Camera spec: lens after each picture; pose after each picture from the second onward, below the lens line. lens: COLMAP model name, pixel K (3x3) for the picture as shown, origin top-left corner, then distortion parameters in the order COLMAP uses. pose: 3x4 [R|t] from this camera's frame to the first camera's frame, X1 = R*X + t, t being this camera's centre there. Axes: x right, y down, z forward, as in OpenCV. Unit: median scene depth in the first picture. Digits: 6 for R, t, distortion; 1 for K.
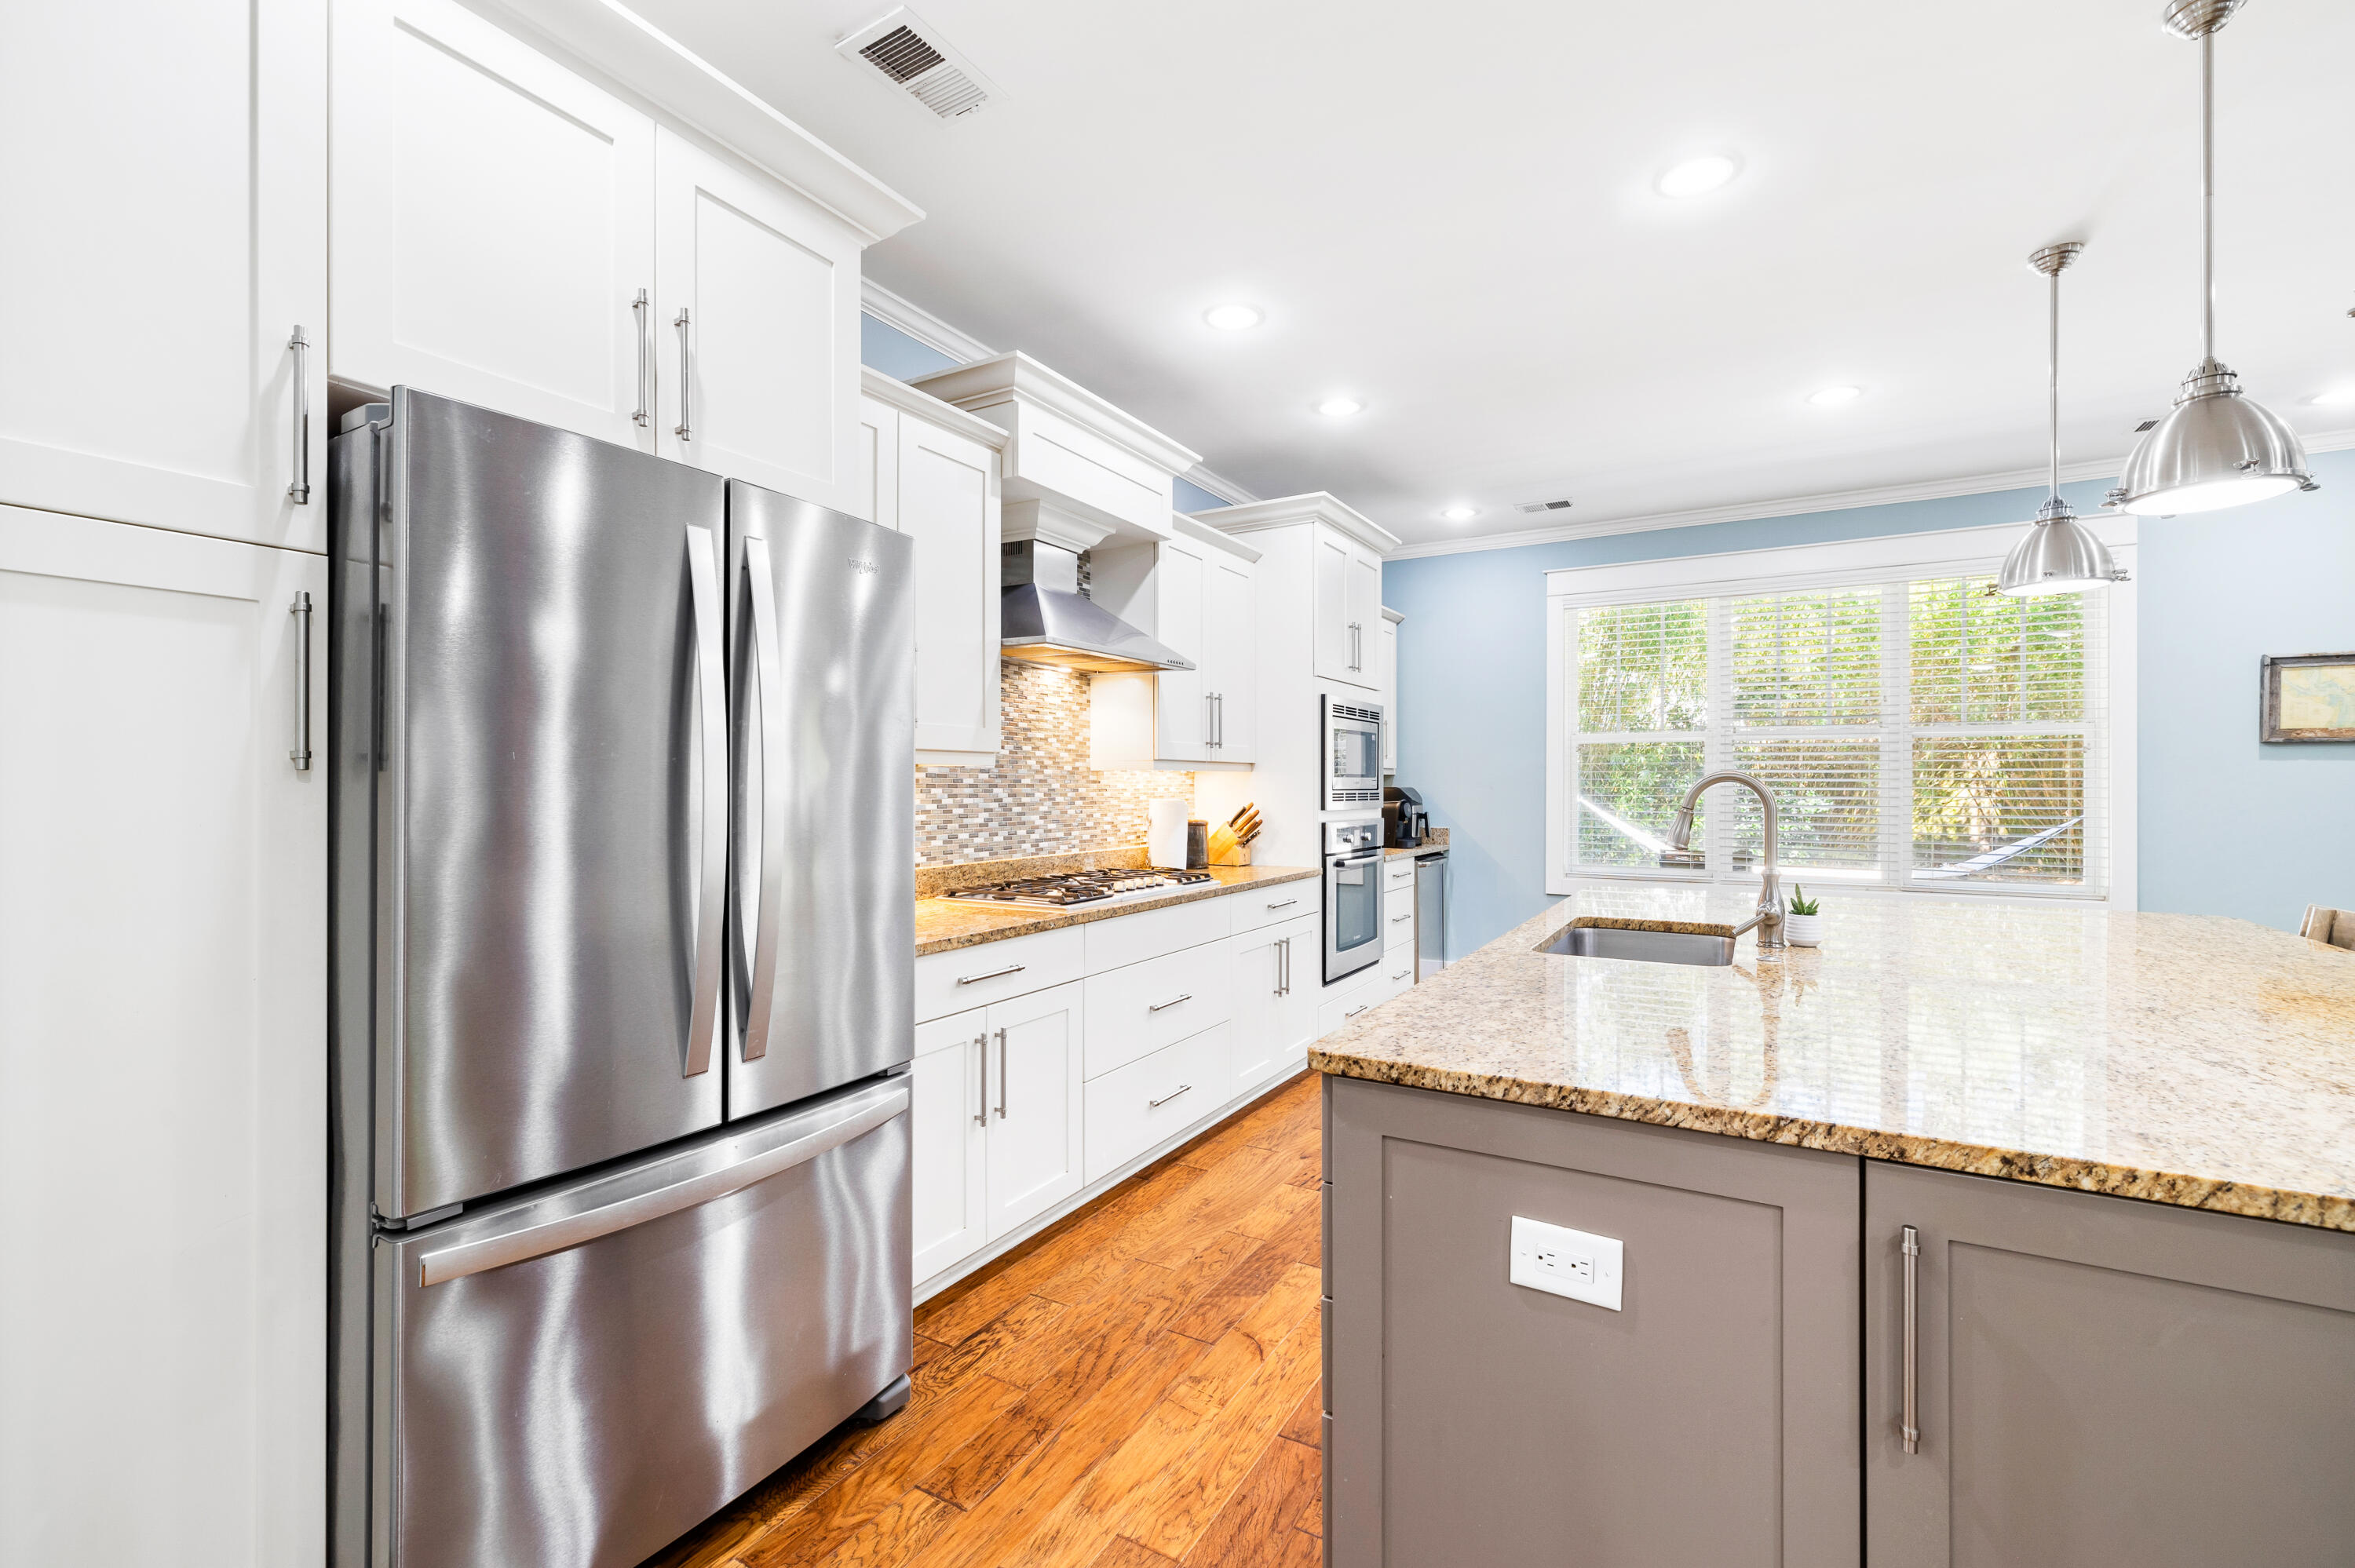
lens RADIAL K [[1000.0, 0, 1188.8], [0, 1000.0, 783.1], [0, 0, 1]] dist [-0.000440, -0.000009]
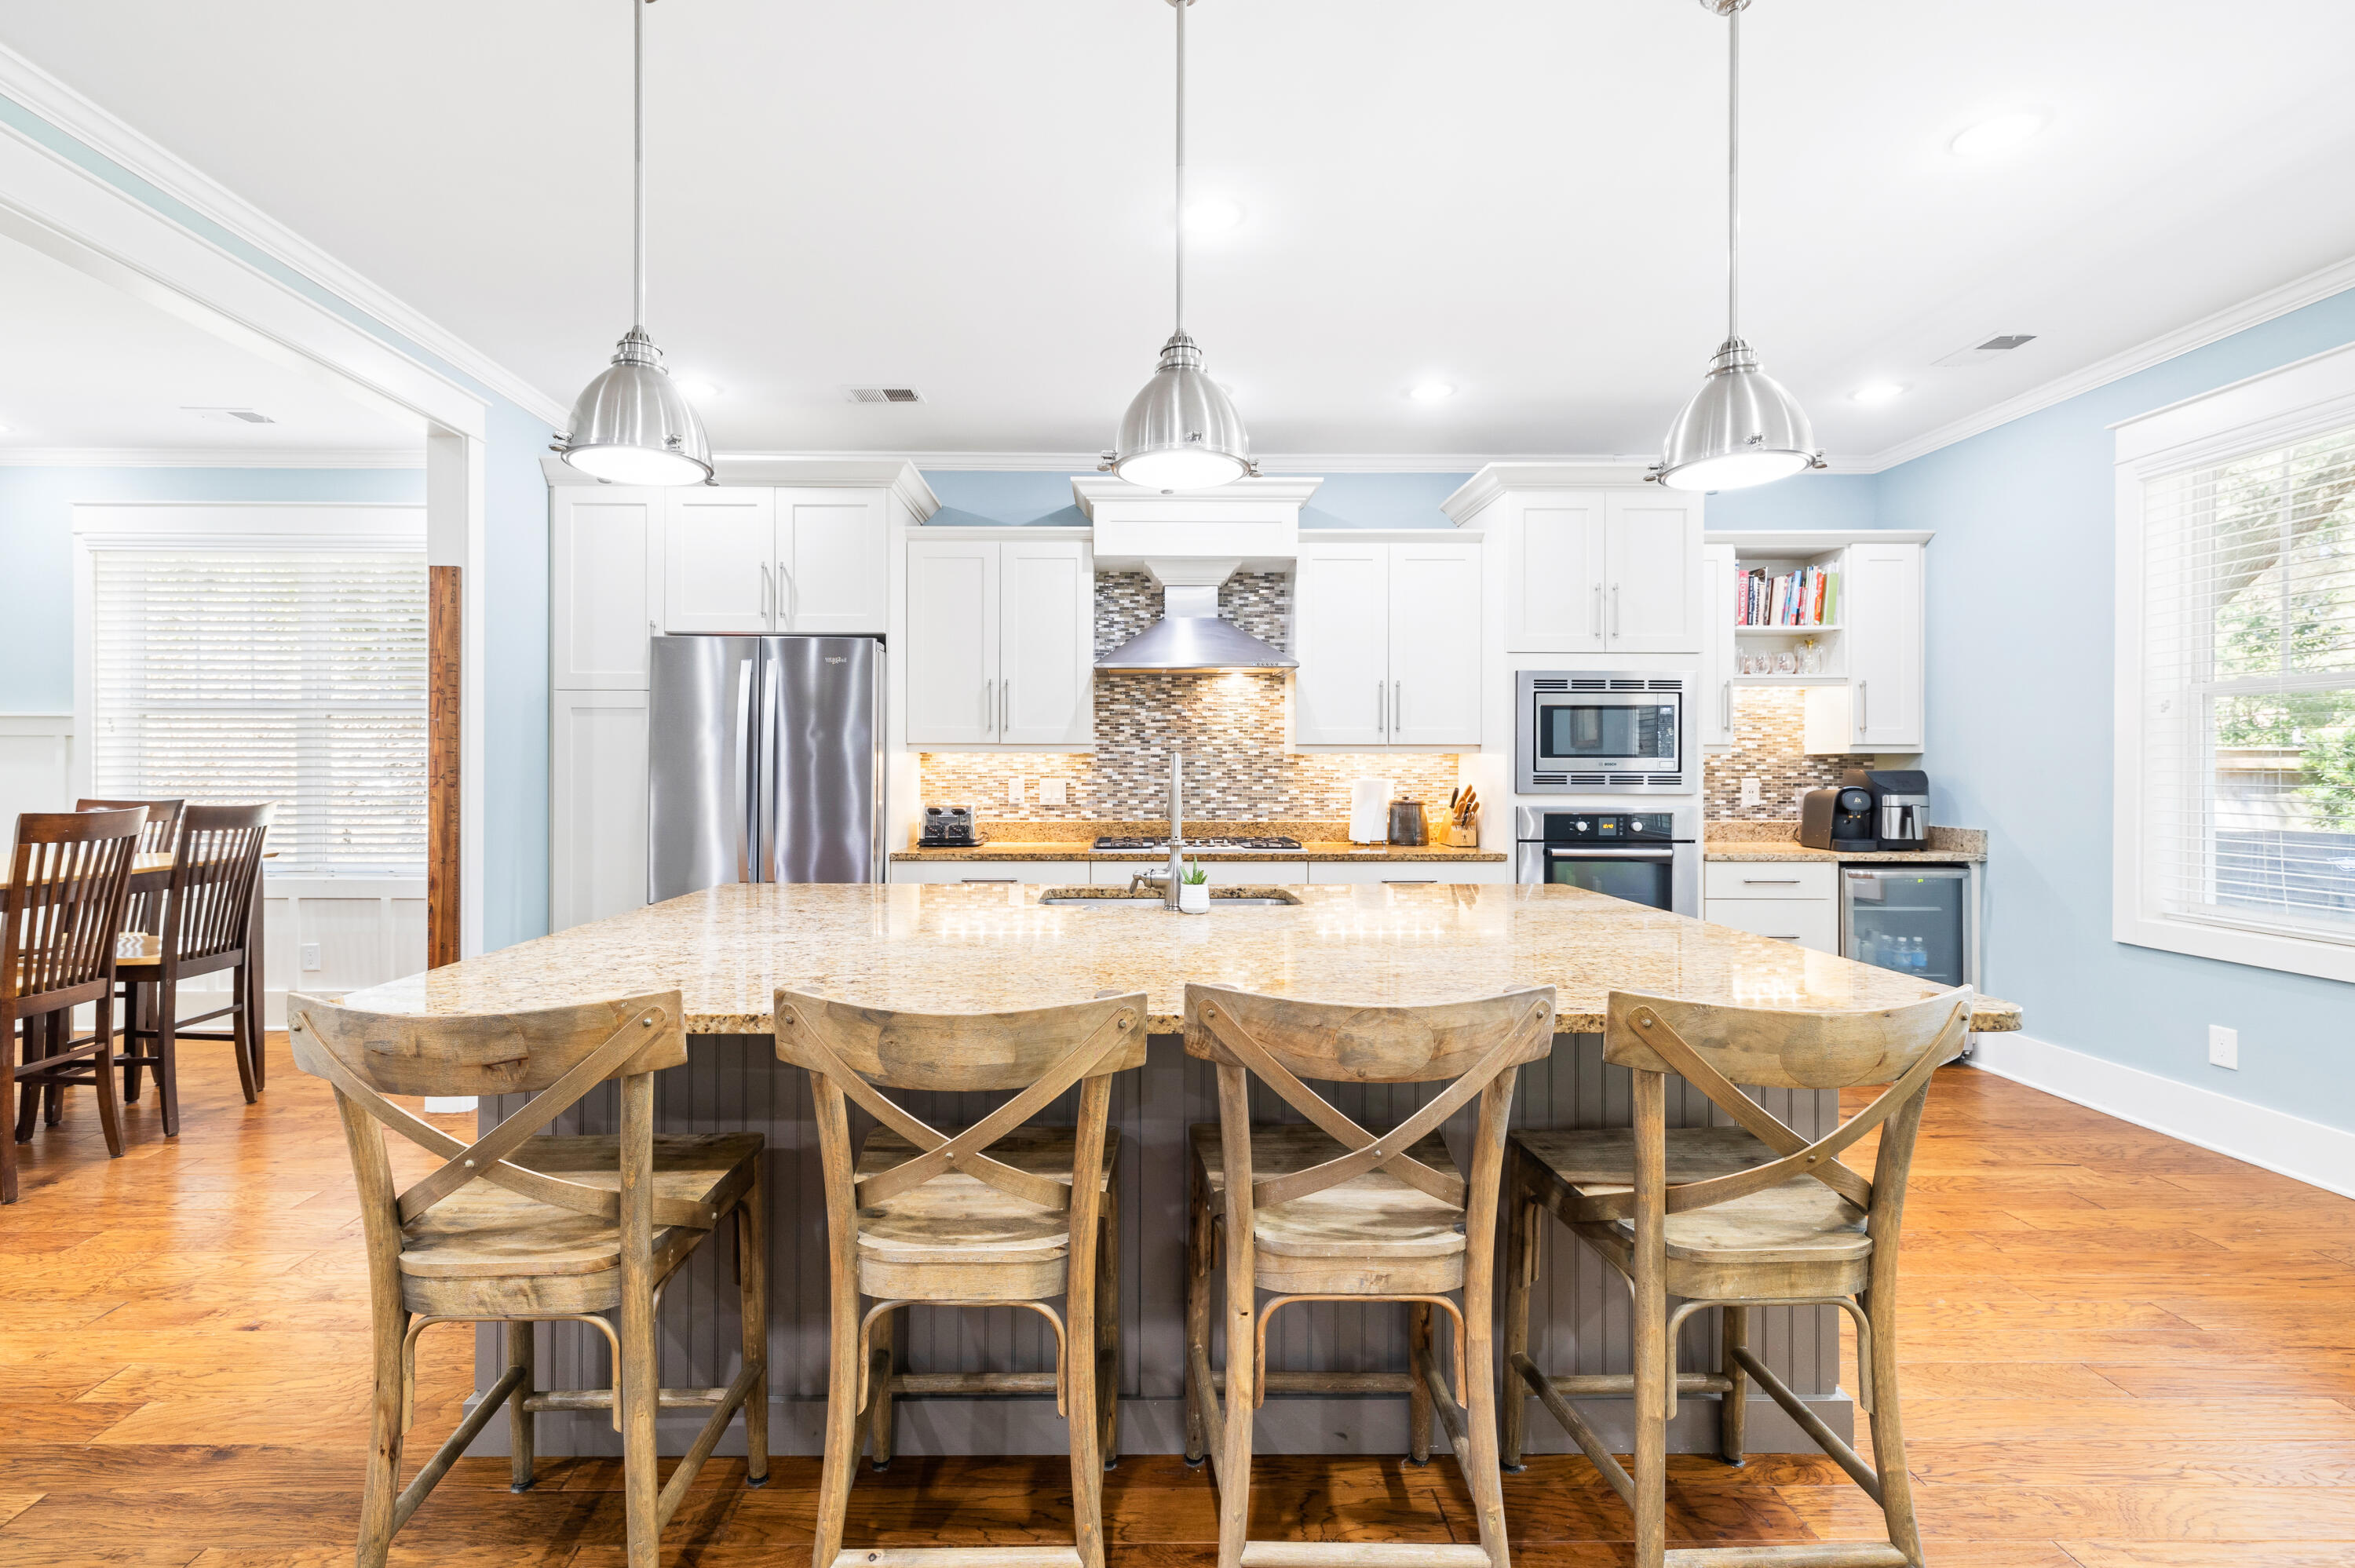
lens RADIAL K [[1025.3, 0, 1152.4], [0, 1025.3, 771.6], [0, 0, 1]] dist [-0.002858, -0.000480]
pose [[0.503702, 0.004774, -0.863864, 0.973084], [0.000373, 0.999983, 0.005744, 0.001183], [0.863877, -0.003216, 0.503692, 0.263103]]
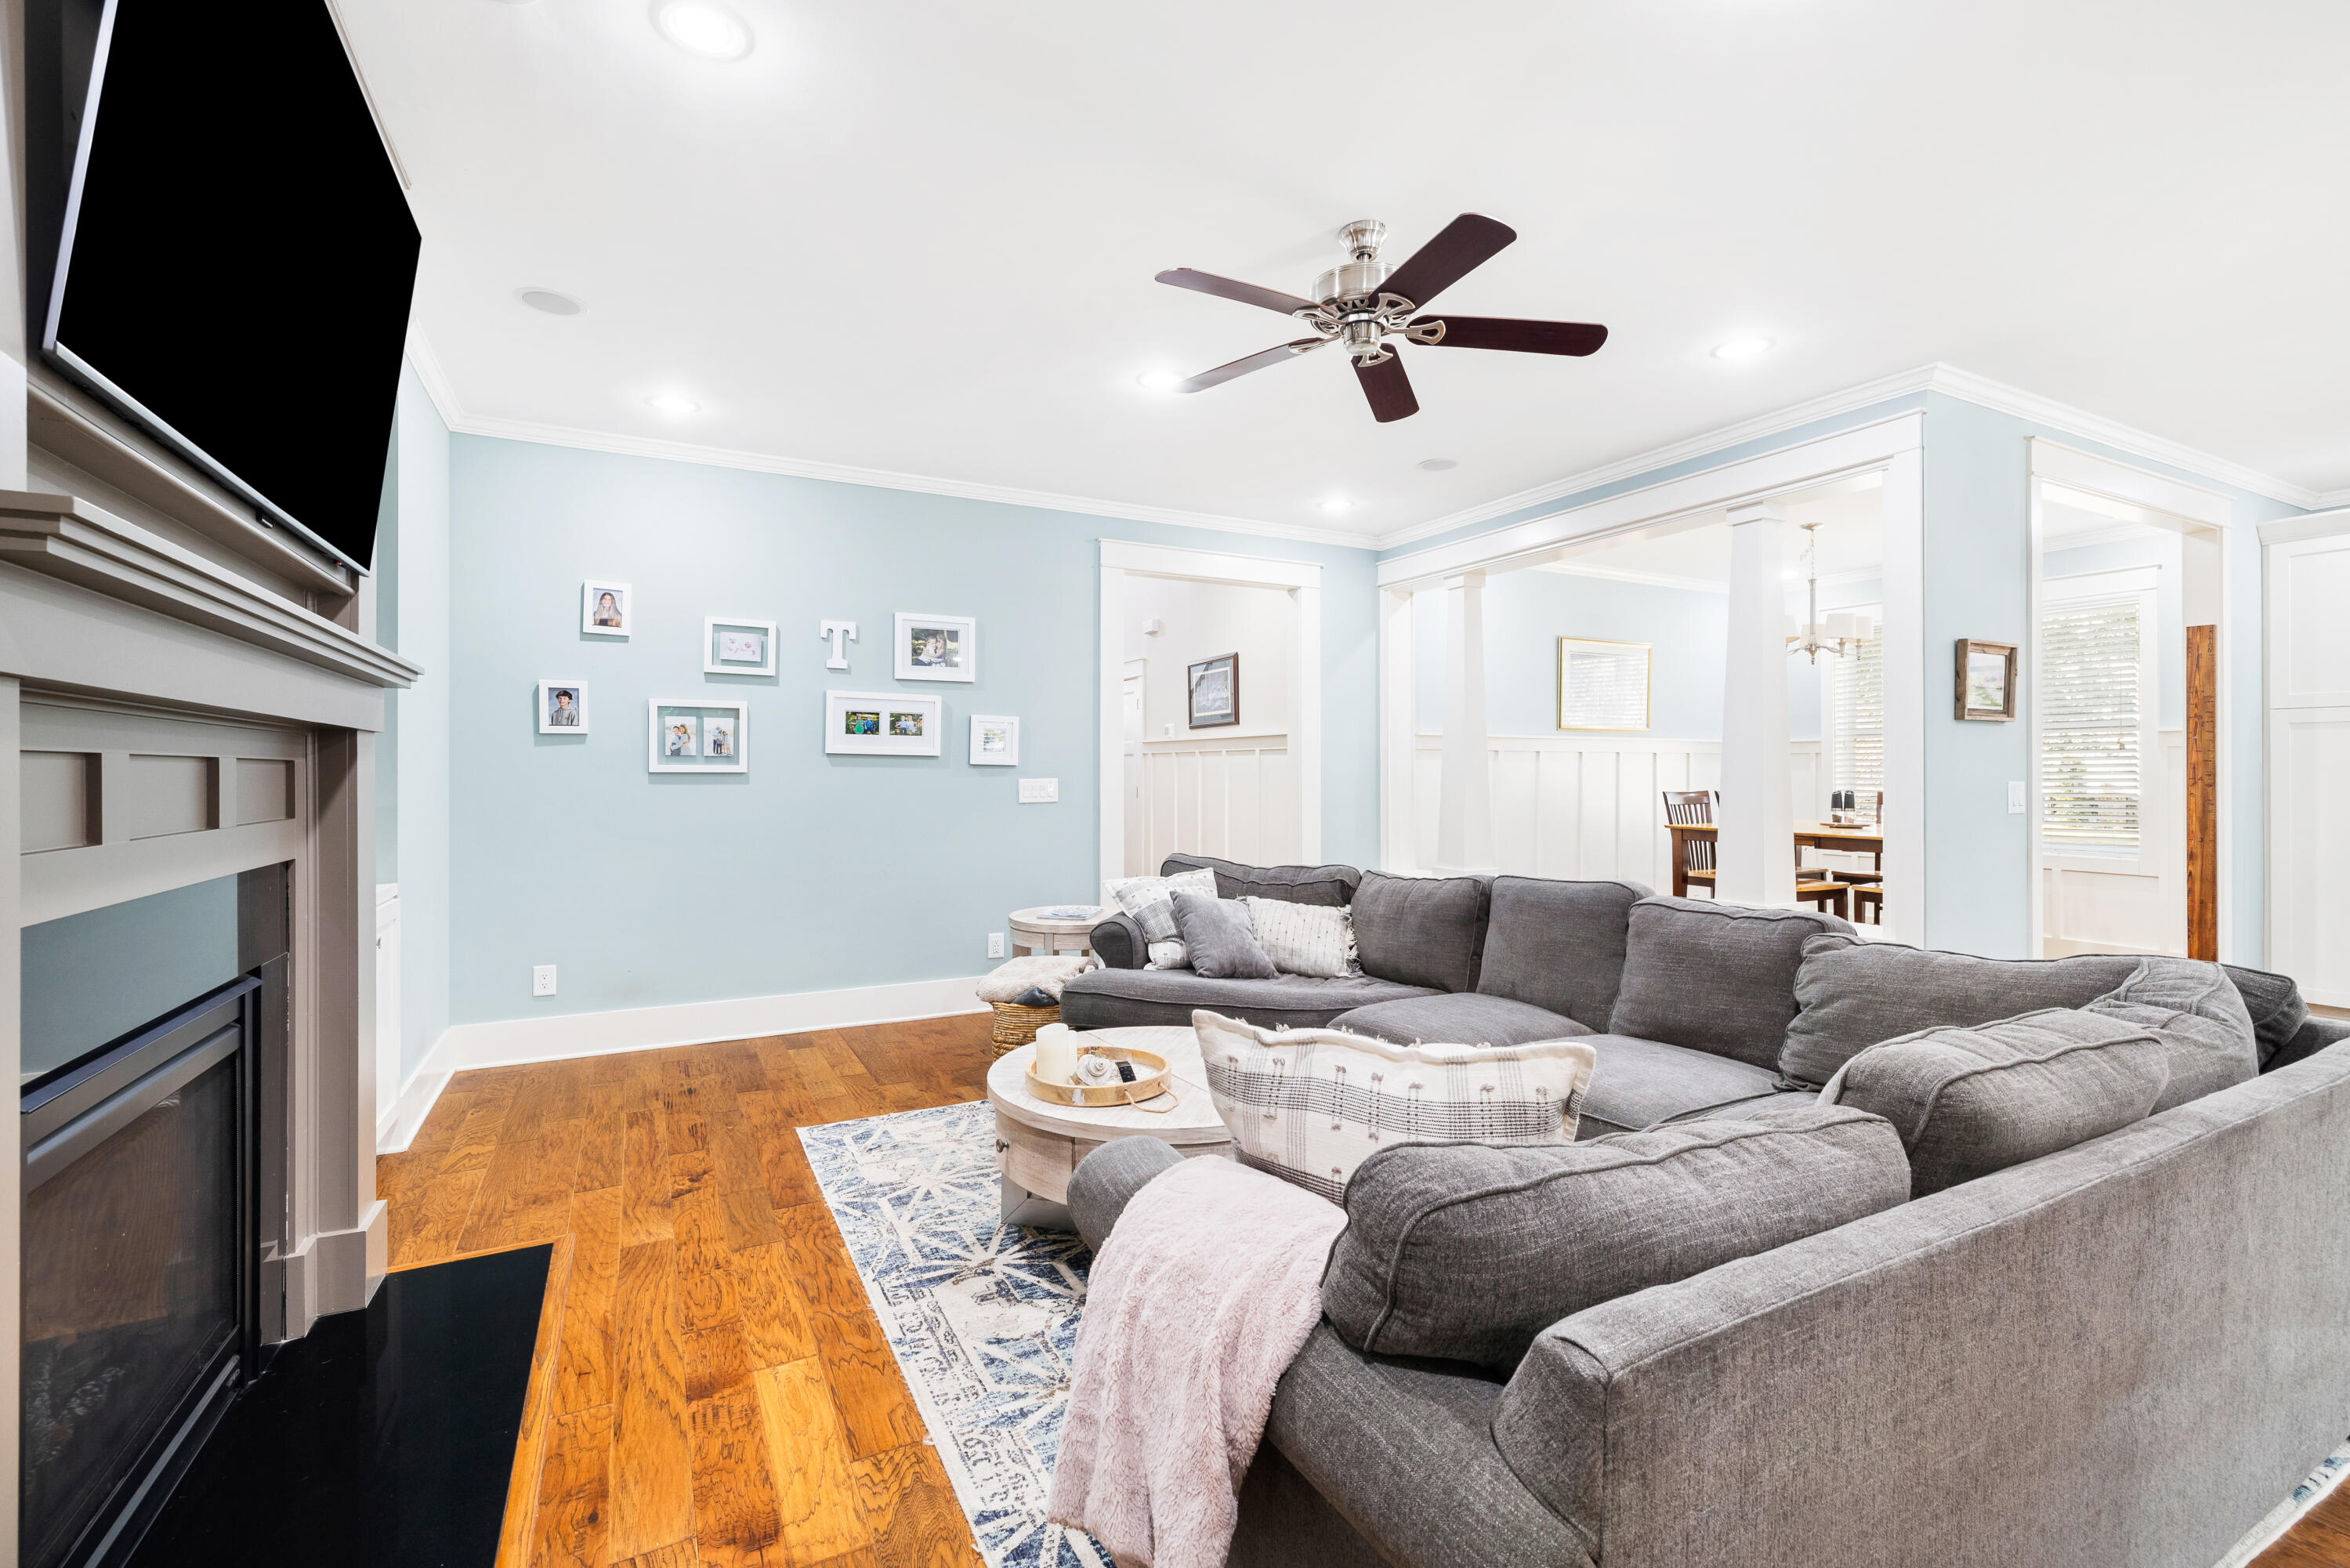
lens RADIAL K [[1021.0, 0, 1194.2], [0, 1021.0, 766.3], [0, 0, 1]] dist [0.002436, 0.000112]
pose [[-0.524183, -0.002007, -0.851603, 1.662971], [0.003334, 0.999985, -0.004409, -0.003576], [0.851599, -0.005151, -0.524168, -0.277978]]
